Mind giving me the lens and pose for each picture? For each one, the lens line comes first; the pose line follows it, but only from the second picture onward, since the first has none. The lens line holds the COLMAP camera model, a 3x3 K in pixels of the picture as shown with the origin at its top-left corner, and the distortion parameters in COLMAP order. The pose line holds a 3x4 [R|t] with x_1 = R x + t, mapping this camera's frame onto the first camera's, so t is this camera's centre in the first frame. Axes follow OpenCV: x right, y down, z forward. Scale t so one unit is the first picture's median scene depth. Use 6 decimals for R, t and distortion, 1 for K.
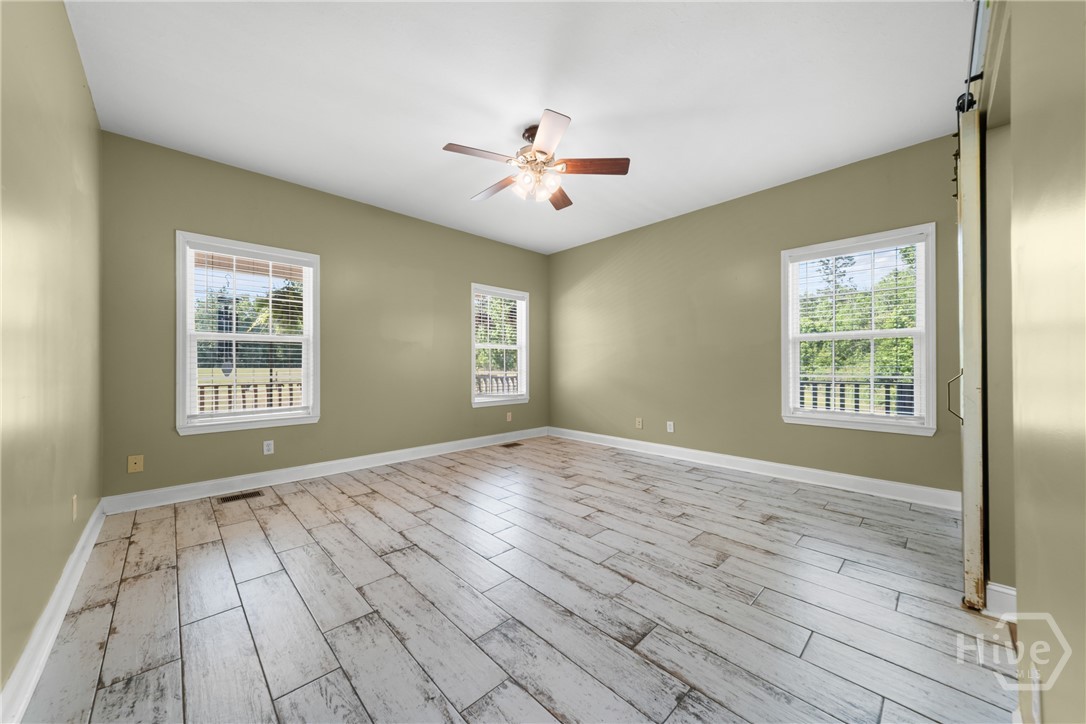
lens RADIAL K [[383.0, 0, 546.0], [0, 383.0, 362.0], [0, 0, 1]] dist [-0.000331, -0.000006]
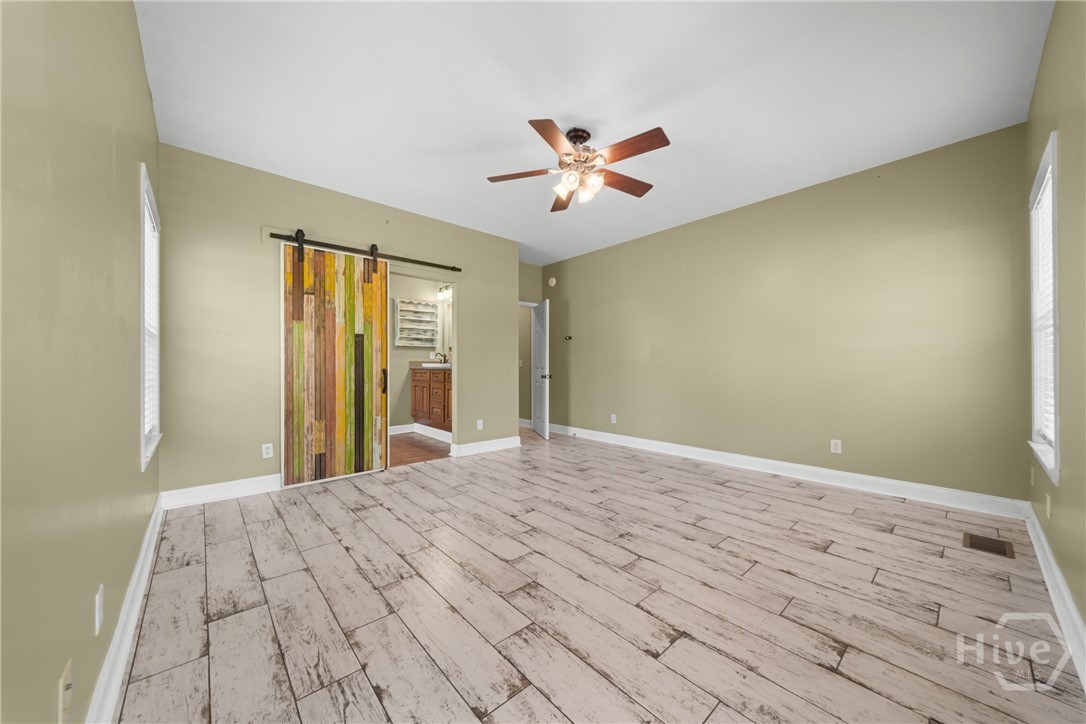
lens RADIAL K [[383.0, 0, 549.4], [0, 383.0, 365.2], [0, 0, 1]] dist [-0.000331, -0.000006]
pose [[-0.999528, 0.003691, 0.030506, 0.019774], [0.003336, 0.999926, -0.011701, 0.016576], [-0.030547, -0.011594, -0.999466, 1.982280]]
